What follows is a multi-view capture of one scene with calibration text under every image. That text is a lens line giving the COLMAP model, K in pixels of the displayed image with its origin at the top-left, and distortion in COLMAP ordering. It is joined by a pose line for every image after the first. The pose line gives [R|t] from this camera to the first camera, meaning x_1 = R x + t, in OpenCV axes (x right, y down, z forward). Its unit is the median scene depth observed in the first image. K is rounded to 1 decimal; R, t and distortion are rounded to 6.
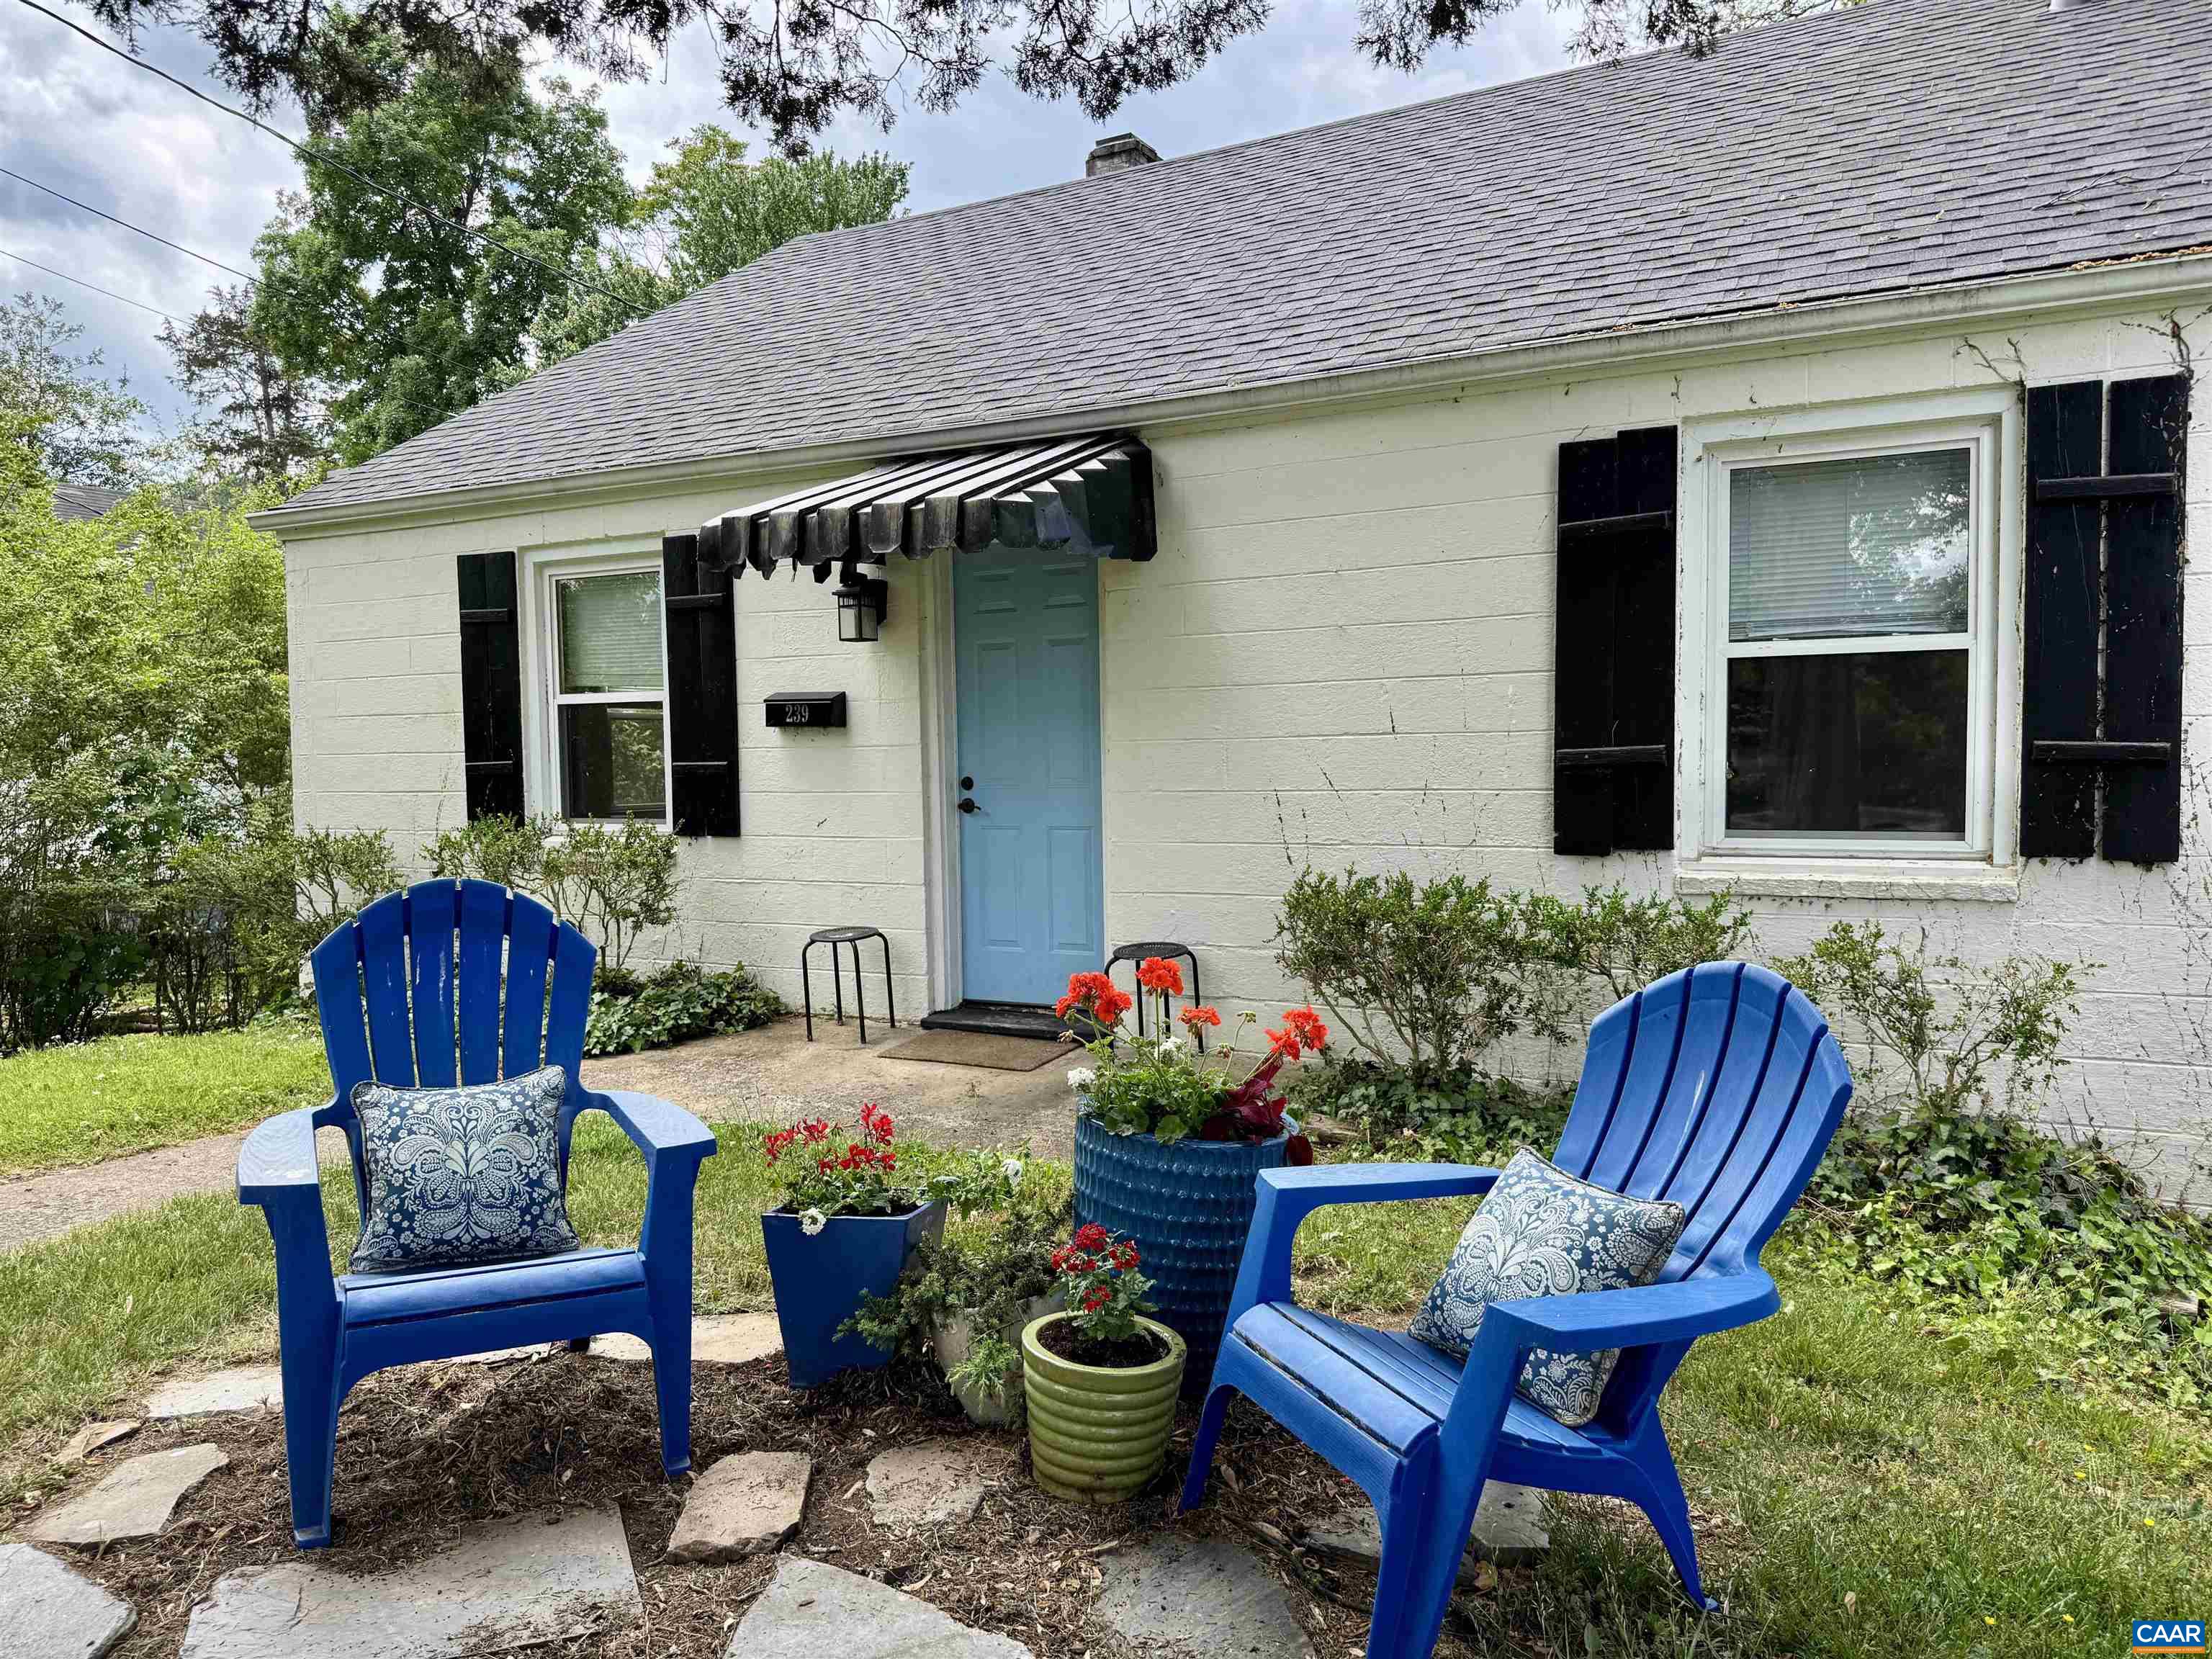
lens RADIAL K [[1546.9, 0, 1106.0], [0, 1546.9, 829.5], [0, 0, 1]] dist [0.002496, -0.003064]
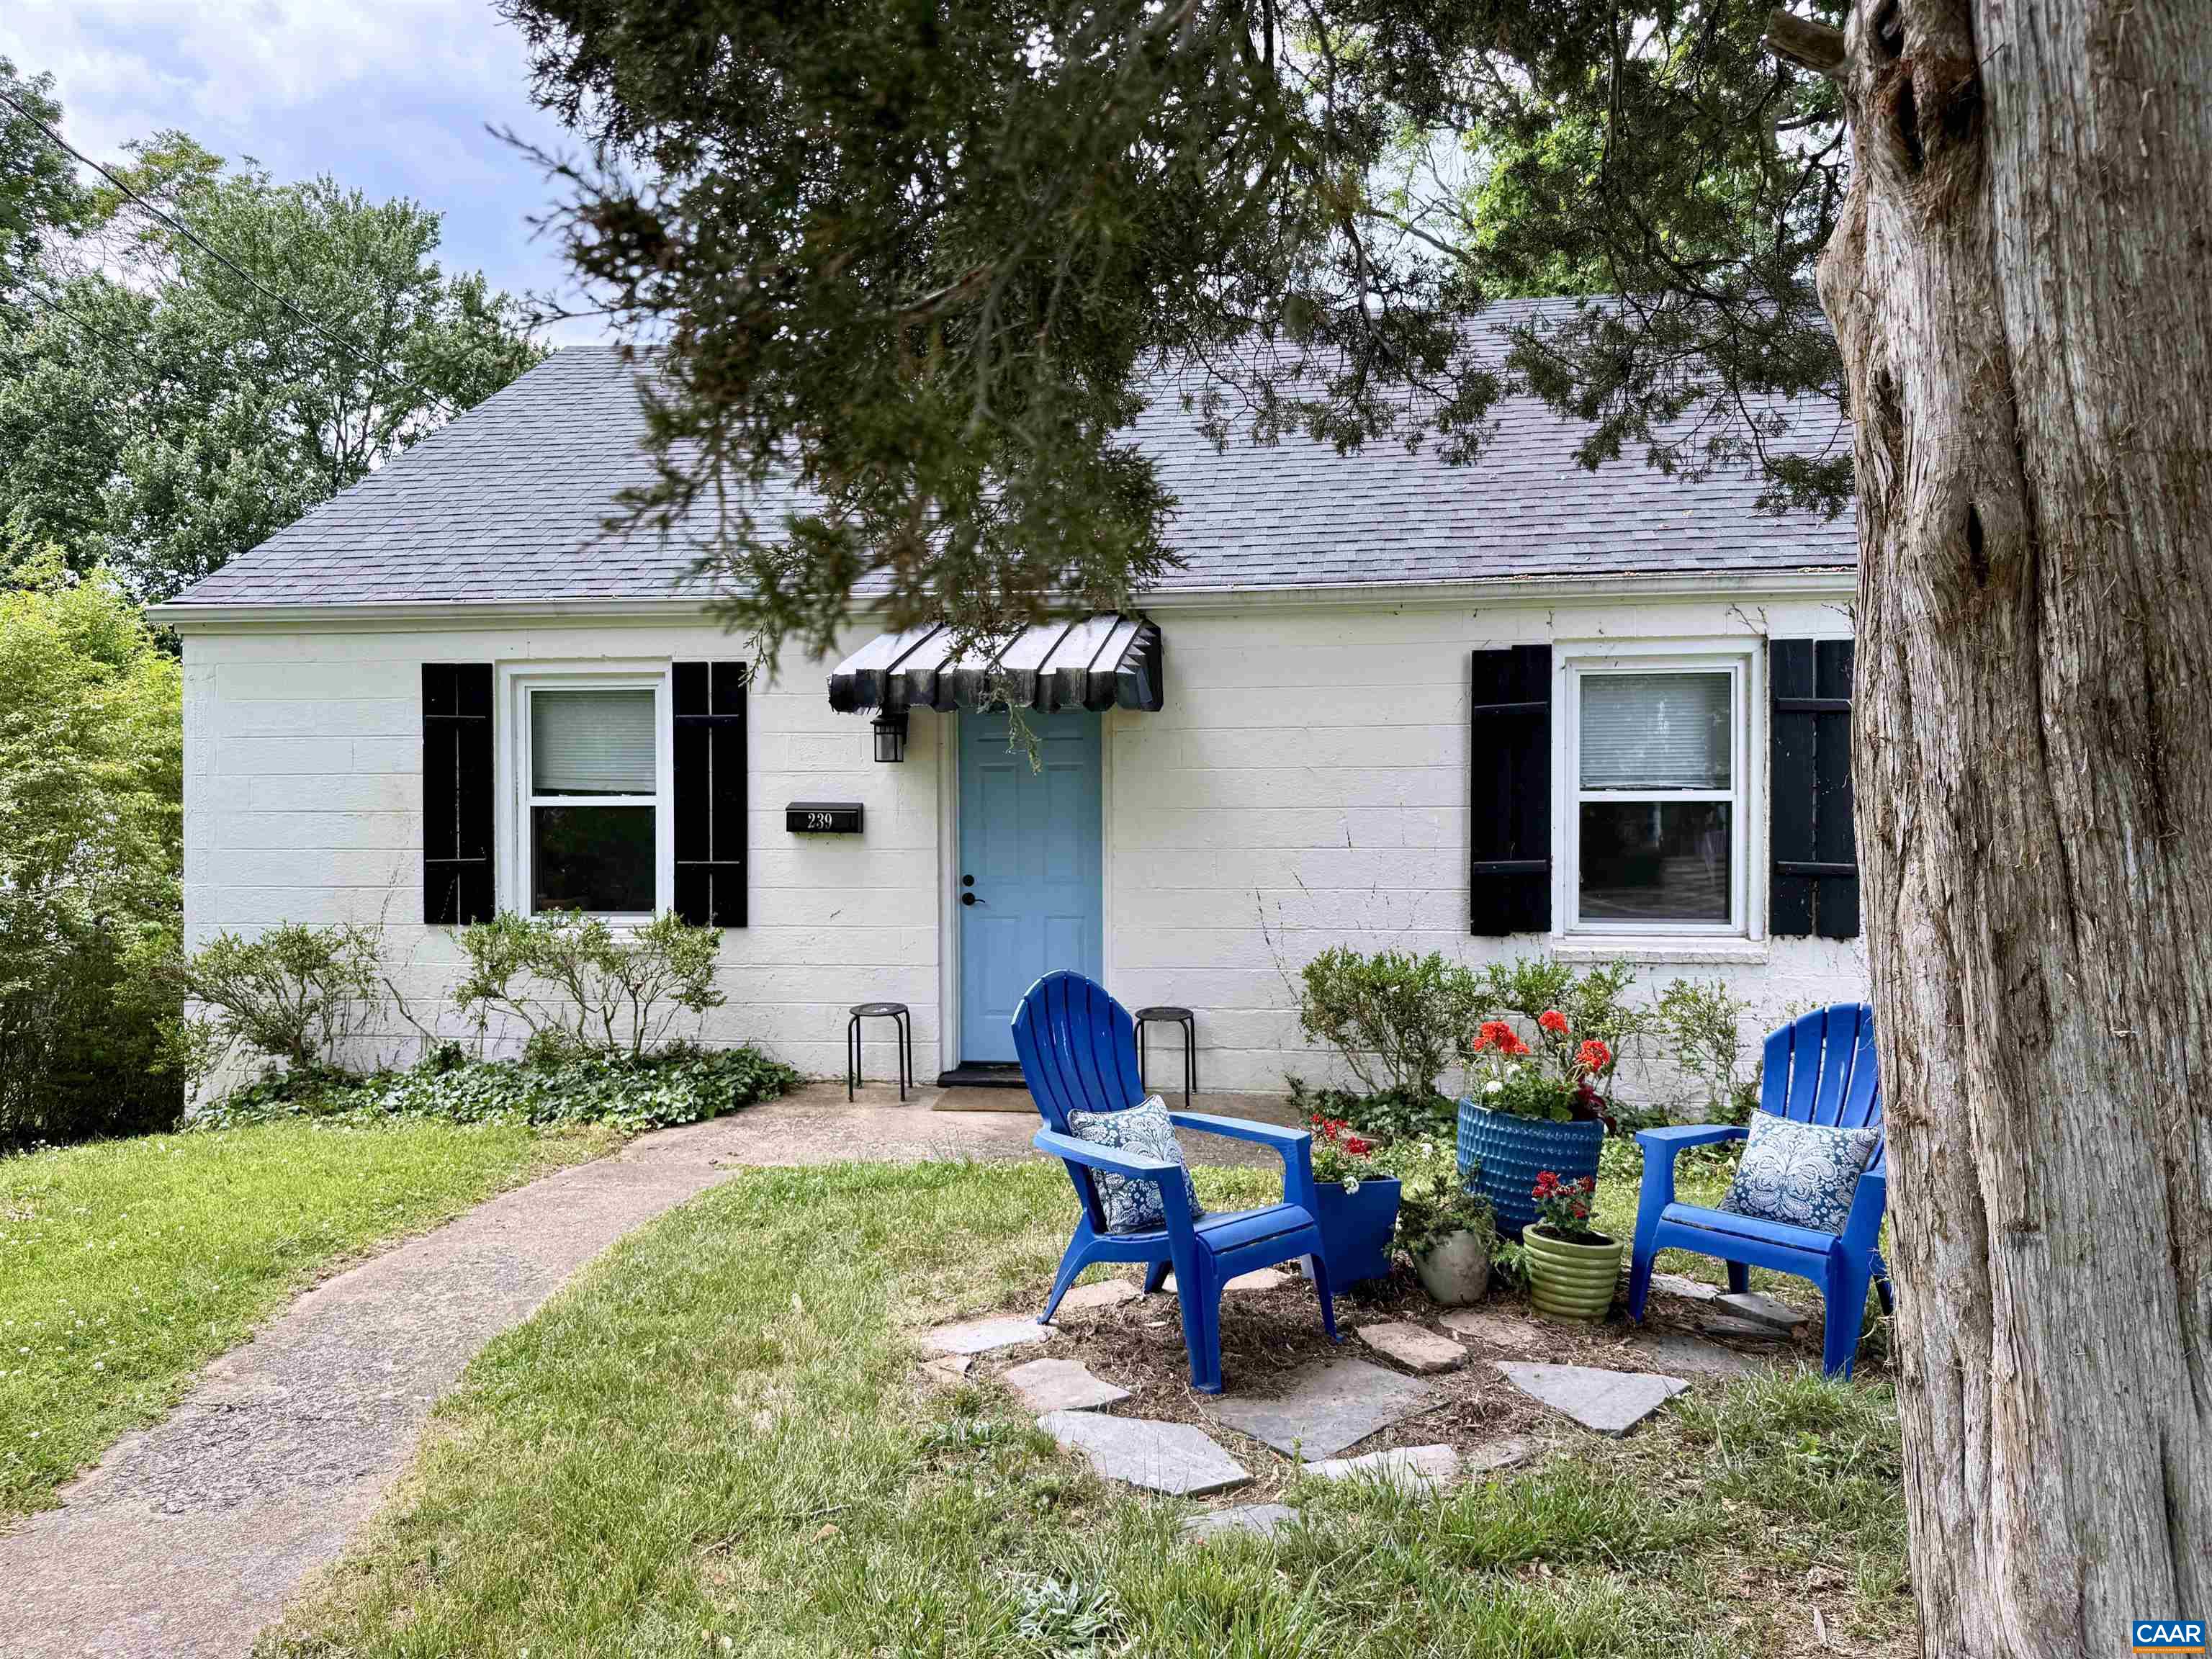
lens RADIAL K [[1525.4, 0, 1106.0], [0, 1525.4, 829.5], [0, 0, 1]] dist [0.083488, -0.086935]
pose [[0.936822, 0.009824, 0.349669, -0.525896], [0.006502, 0.998944, -0.045487, -0.019863], [-0.349746, 0.044887, 0.935769, -0.209944]]
